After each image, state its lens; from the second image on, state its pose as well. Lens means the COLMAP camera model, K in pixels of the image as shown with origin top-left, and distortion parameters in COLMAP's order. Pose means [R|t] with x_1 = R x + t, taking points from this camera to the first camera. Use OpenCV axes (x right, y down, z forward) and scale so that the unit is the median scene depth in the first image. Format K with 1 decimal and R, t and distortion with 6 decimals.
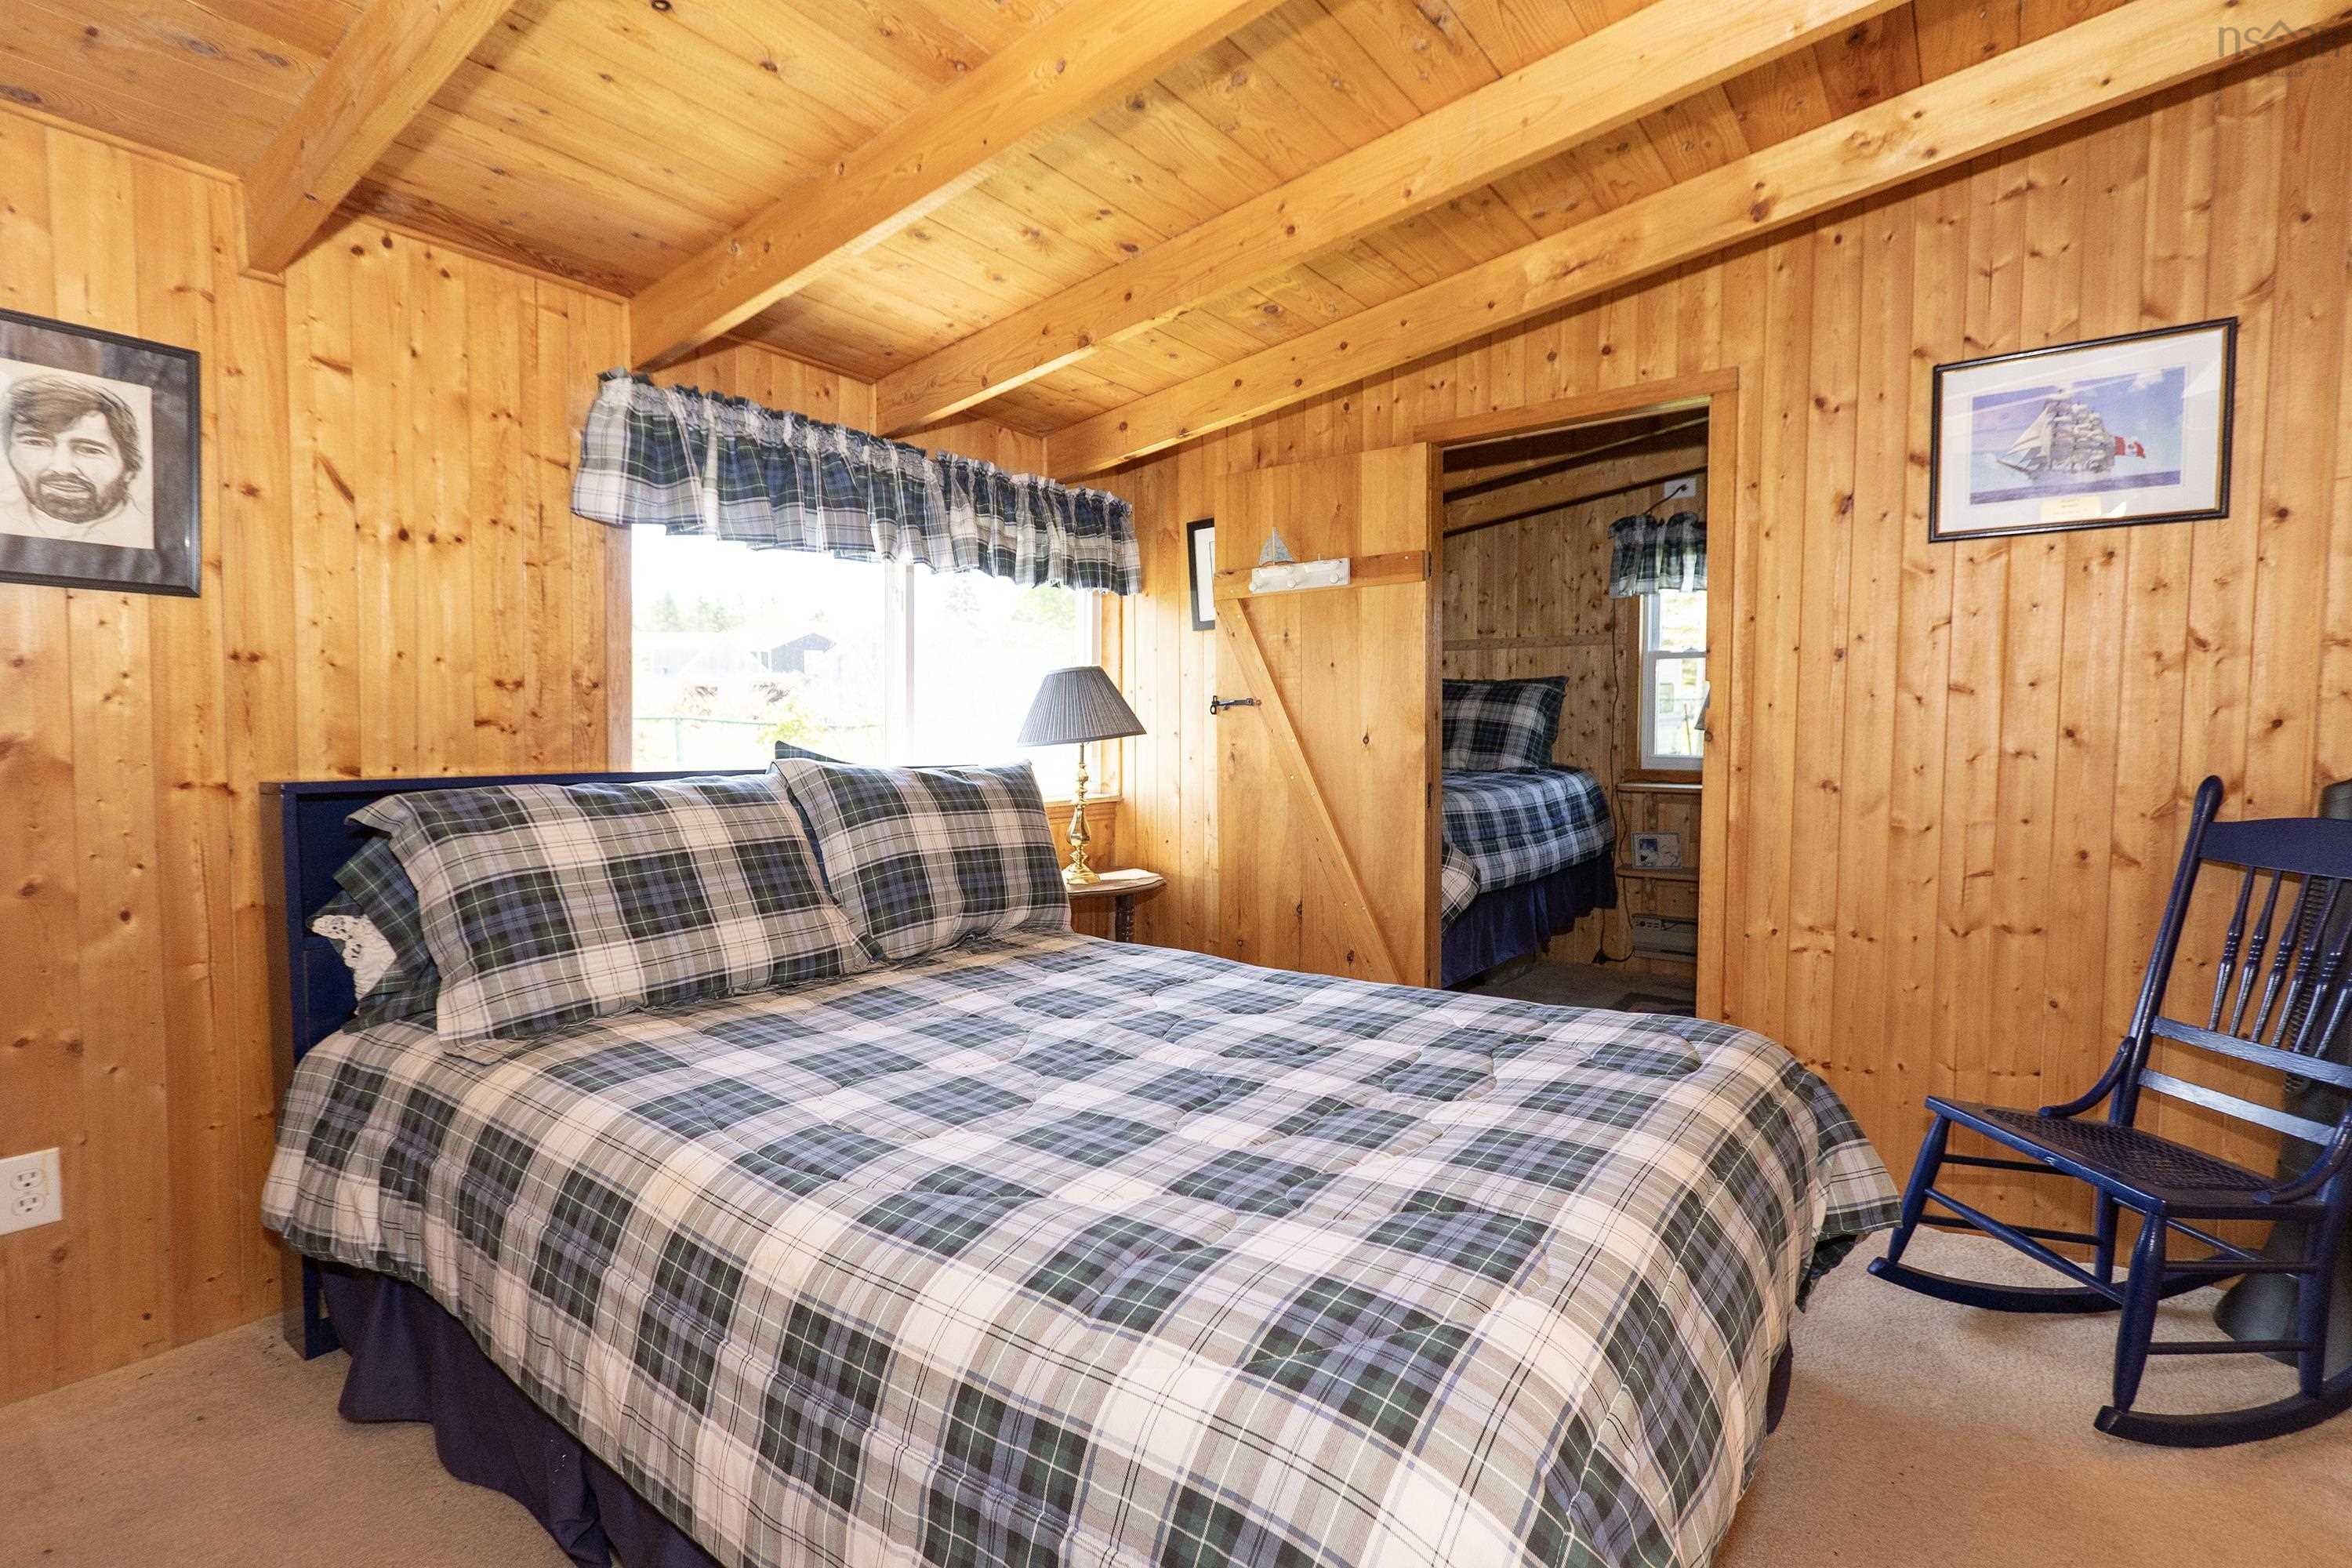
lens RADIAL K [[1124.2, 0, 1196.0], [0, 1124.2, 788.6], [0, 0, 1]] dist [-0.000438, -0.000481]
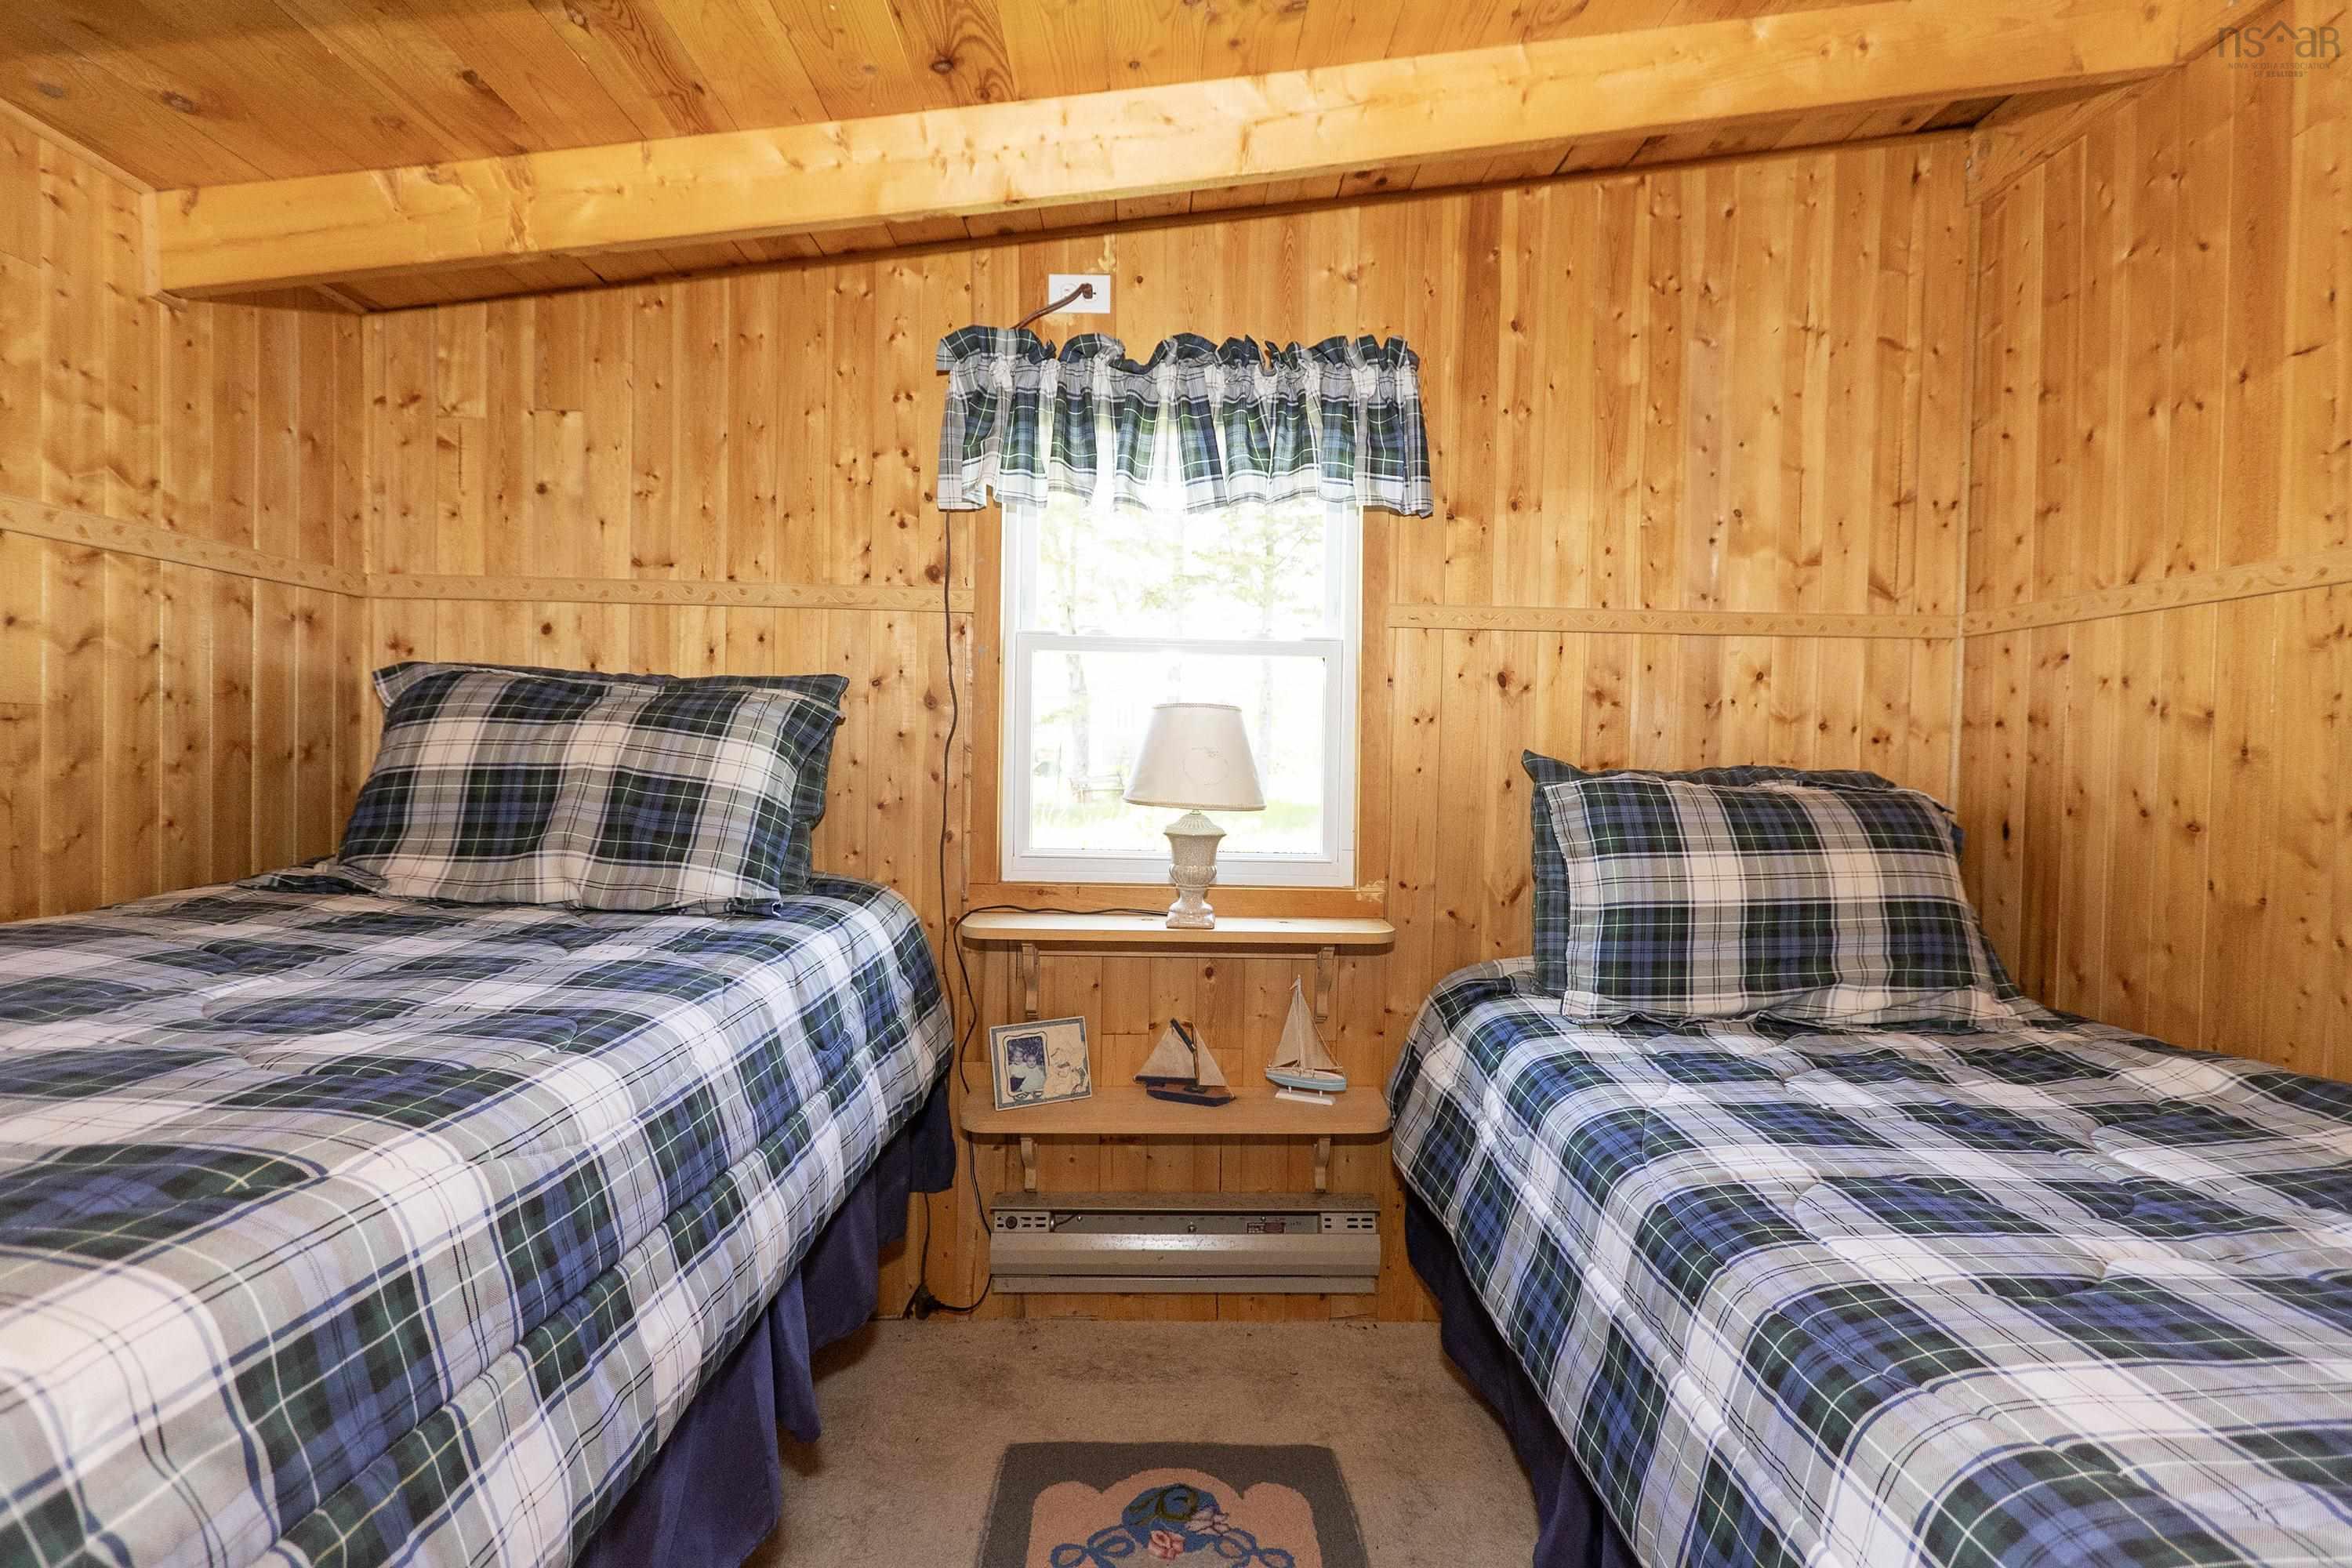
lens RADIAL K [[1109.0, 0, 1176.0], [0, 1109.0, 784.0], [0, 0, 1]] dist [-0.002957, -0.000250]
pose [[0.800214, 0.006485, 0.599680, 0.176117], [0.016225, 0.999341, -0.032457, -0.041910], [-0.599496, 0.035702, 0.799581, 0.584127]]
